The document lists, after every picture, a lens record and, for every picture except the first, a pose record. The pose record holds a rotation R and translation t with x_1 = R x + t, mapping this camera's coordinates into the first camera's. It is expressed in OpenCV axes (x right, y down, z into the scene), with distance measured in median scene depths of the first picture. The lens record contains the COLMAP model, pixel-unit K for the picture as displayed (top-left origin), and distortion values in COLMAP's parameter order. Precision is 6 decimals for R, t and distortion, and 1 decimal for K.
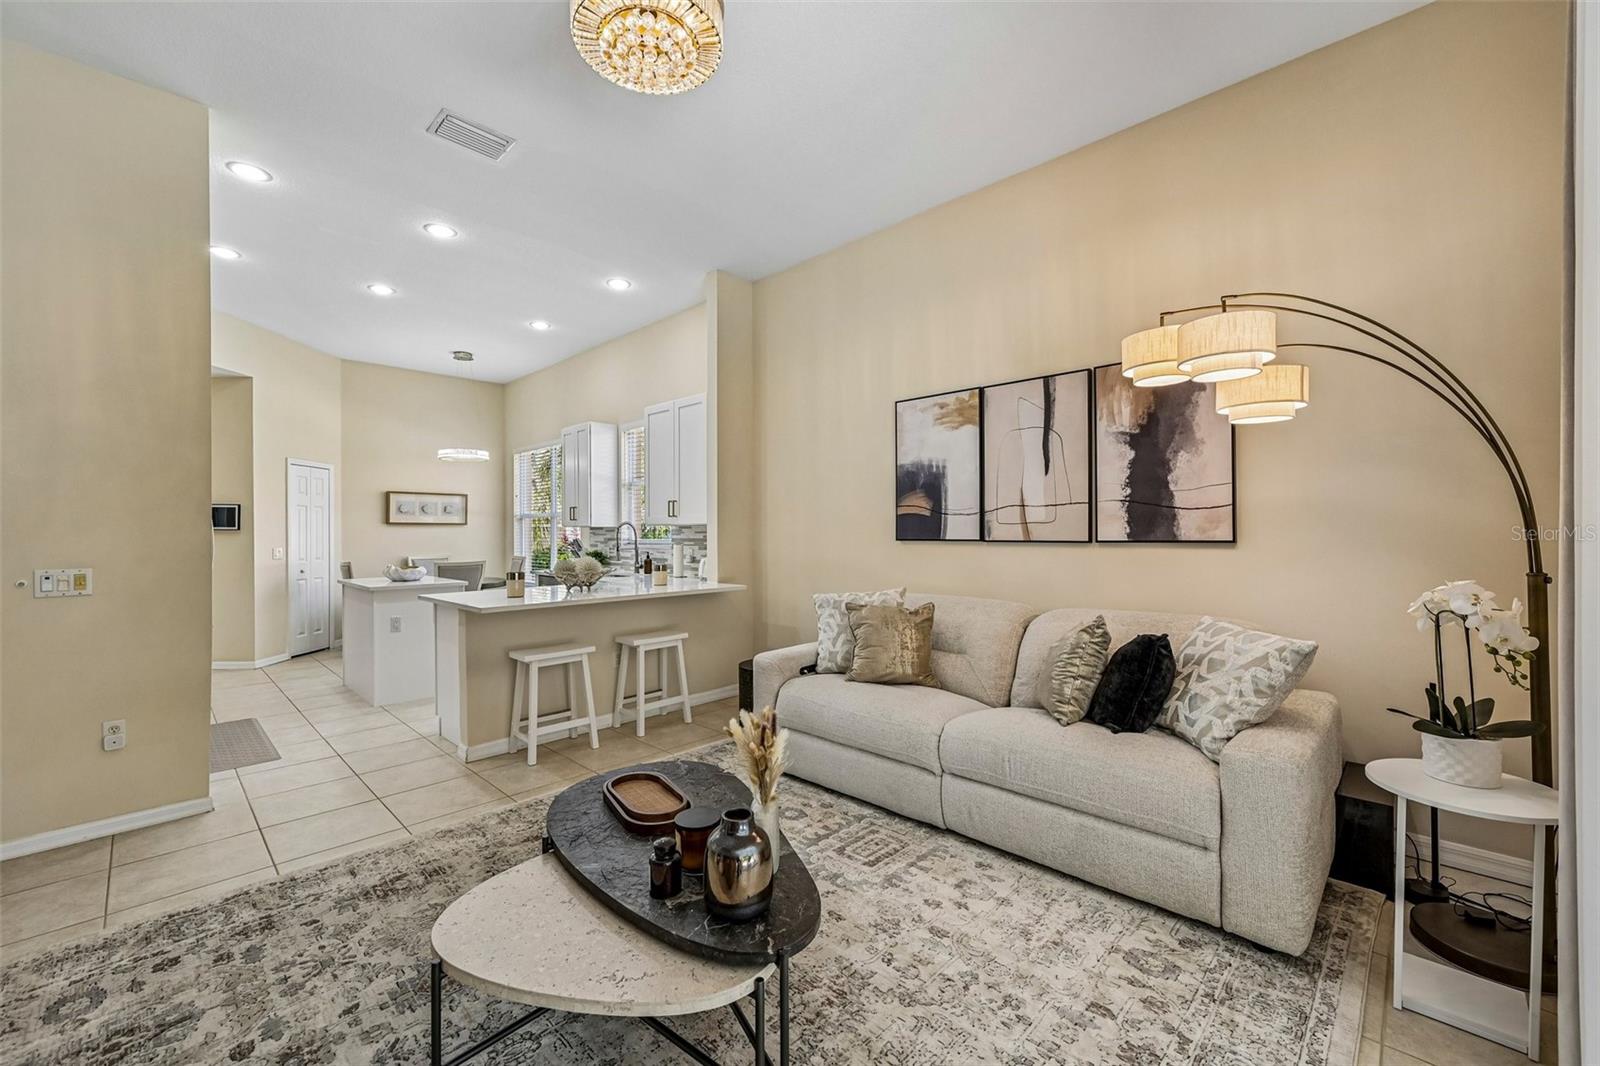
lens RADIAL K [[632.5, 0, 792.1], [0, 632.5, 532.1], [0, 0, 1]] dist [-0.000713, -0.000703]
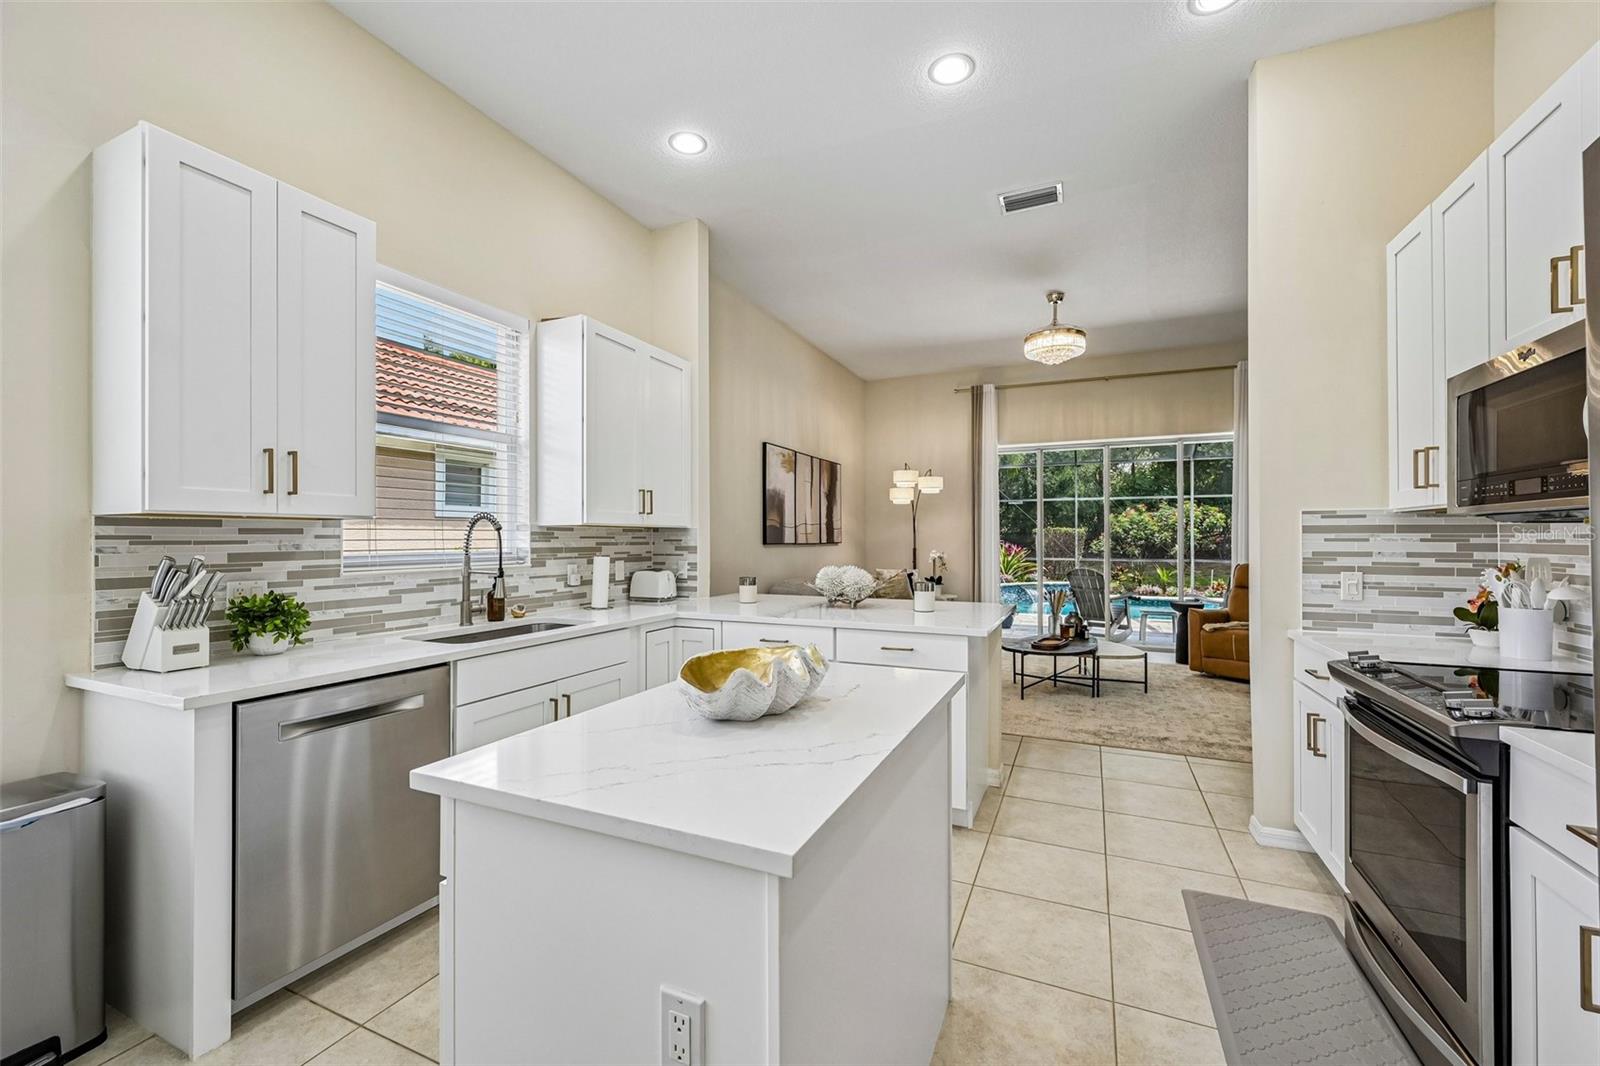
lens RADIAL K [[632.5, 0, 799.0], [0, 632.5, 528.0], [0, 0, 1]] dist [-0.000713, -0.000703]
pose [[-0.338142, 0.022741, 0.940820, -0.708276], [0.004912, 0.999737, -0.022399, 0.005273], [-0.941082, -0.002953, -0.338165, 0.869425]]
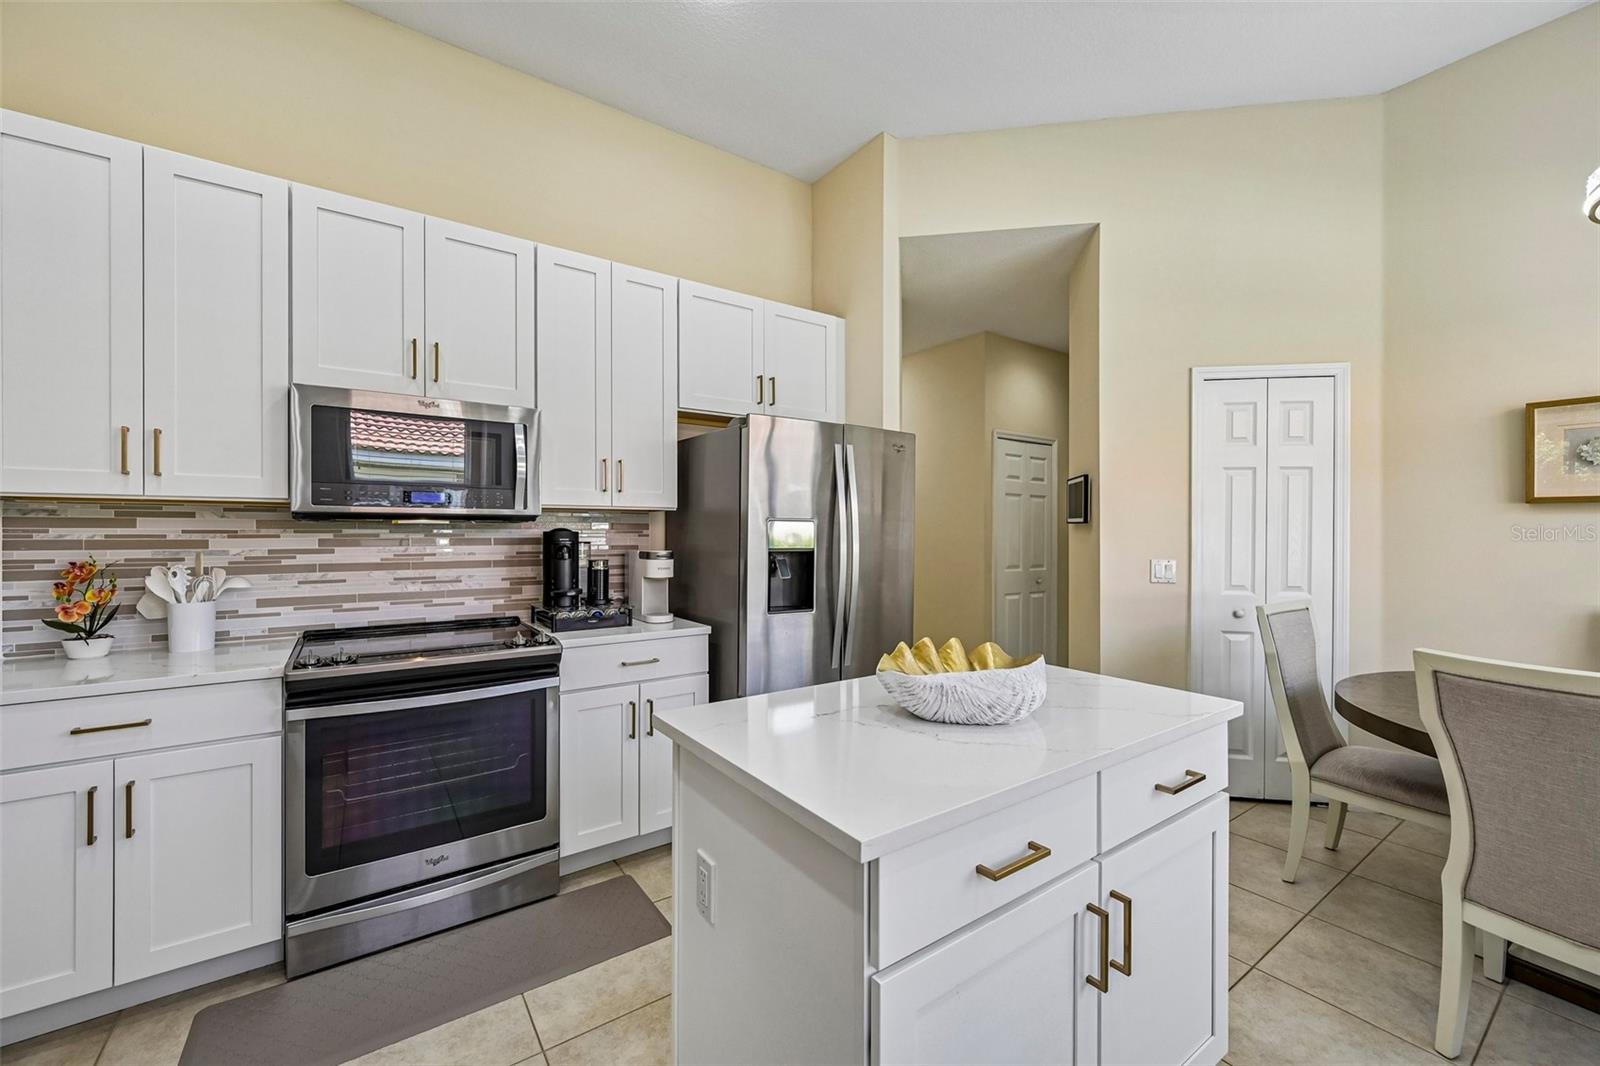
lens RADIAL K [[632.5, 0, 764.2], [0, 632.5, 531.5], [0, 0, 1]] dist [-0.000713, -0.000703]
pose [[-0.176267, 0.002678, -0.984339, -0.282957], [-0.001685, 0.999994, 0.003022, 0.002498], [0.984341, 0.002191, -0.176261, 0.775568]]
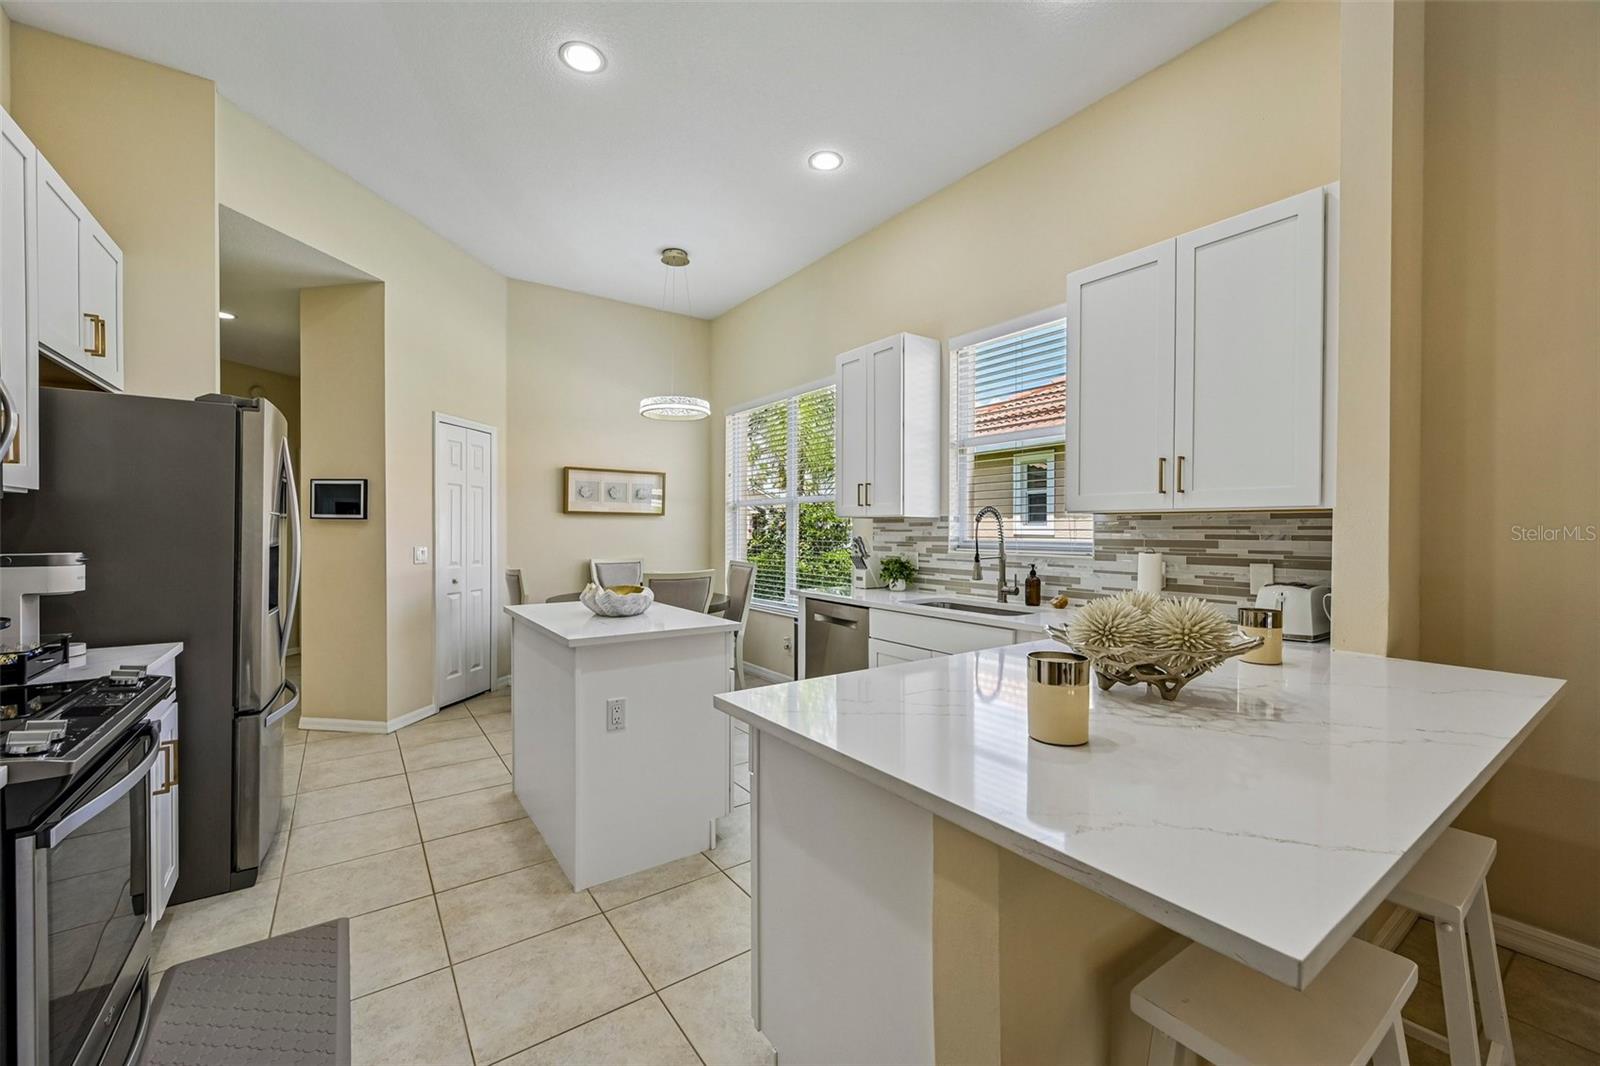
lens RADIAL K [[632.5, 0, 800.1], [0, 632.5, 534.8], [0, 0, 1]] dist [-0.000713, -0.000703]
pose [[0.984536, 0.009329, -0.174936, -0.301426], [-0.007782, 0.999924, 0.009523, 0.002883], [0.175011, -0.008015, 0.984534, 0.410245]]
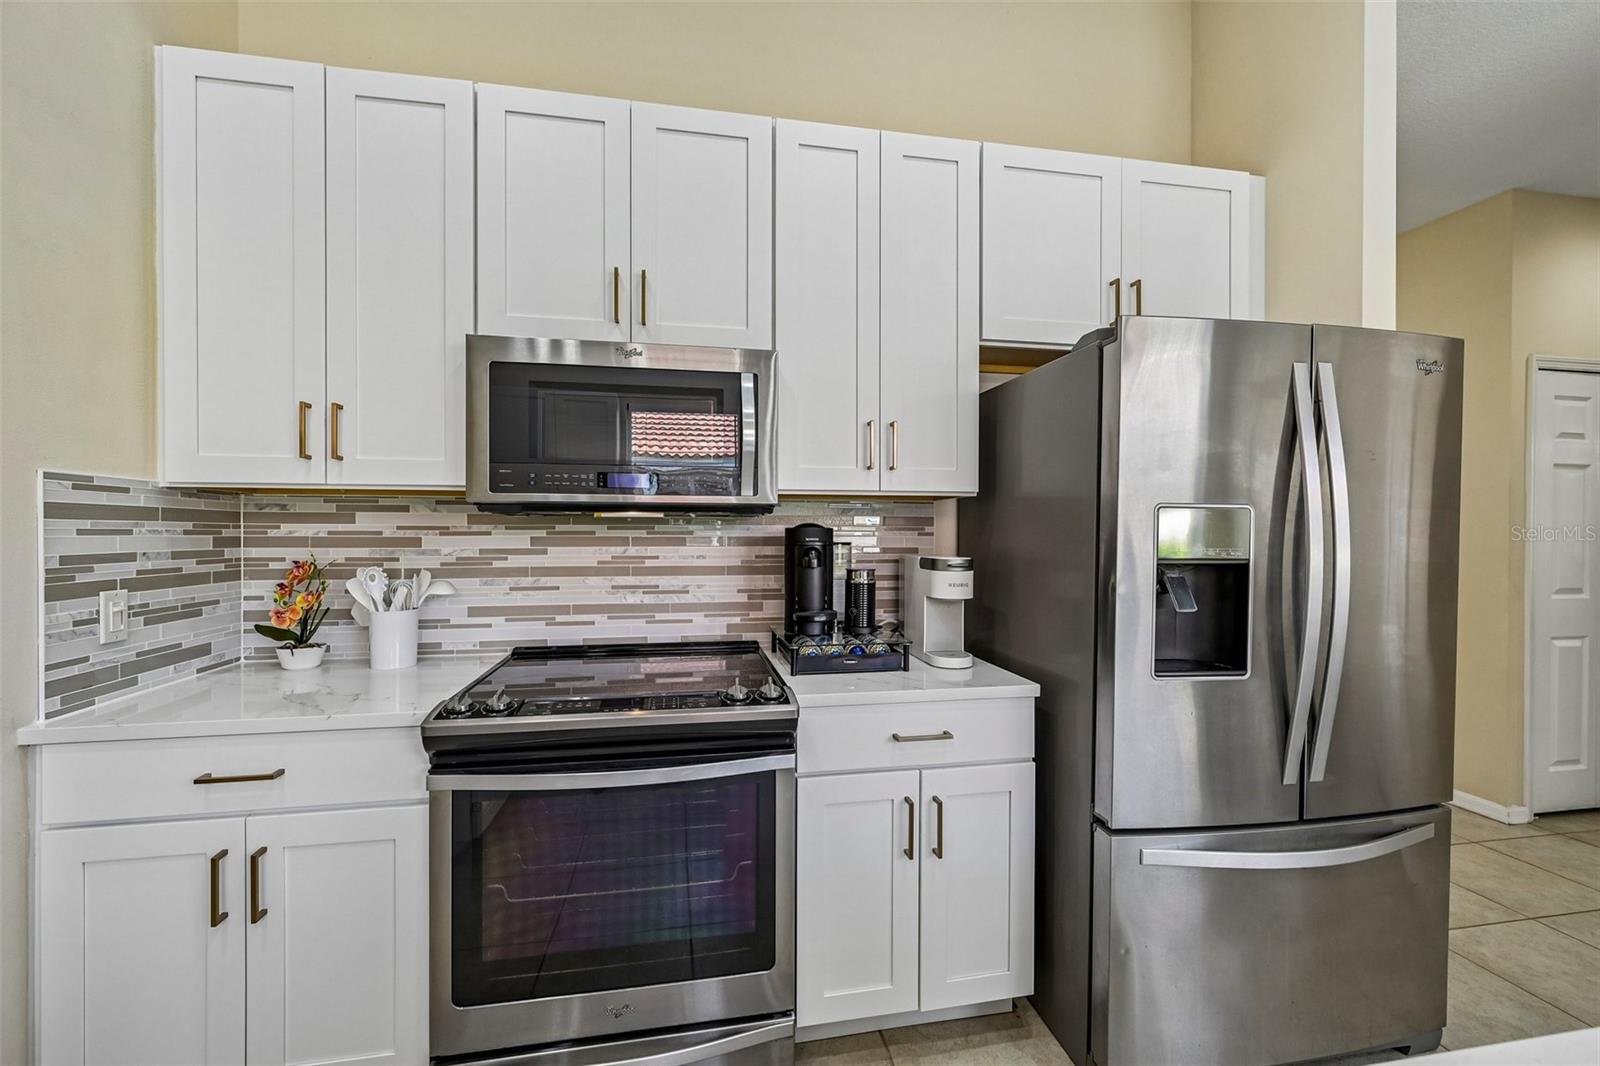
lens RADIAL K [[632.5, 0, 780.0], [0, 632.5, 531.8], [0, 0, 1]] dist [-0.000713, -0.000703]
pose [[-0.557306, 0.005314, -0.830290, -0.408832], [-0.001499, 0.999971, 0.007405, 0.003574], [0.830306, 0.005371, -0.557283, 0.726520]]
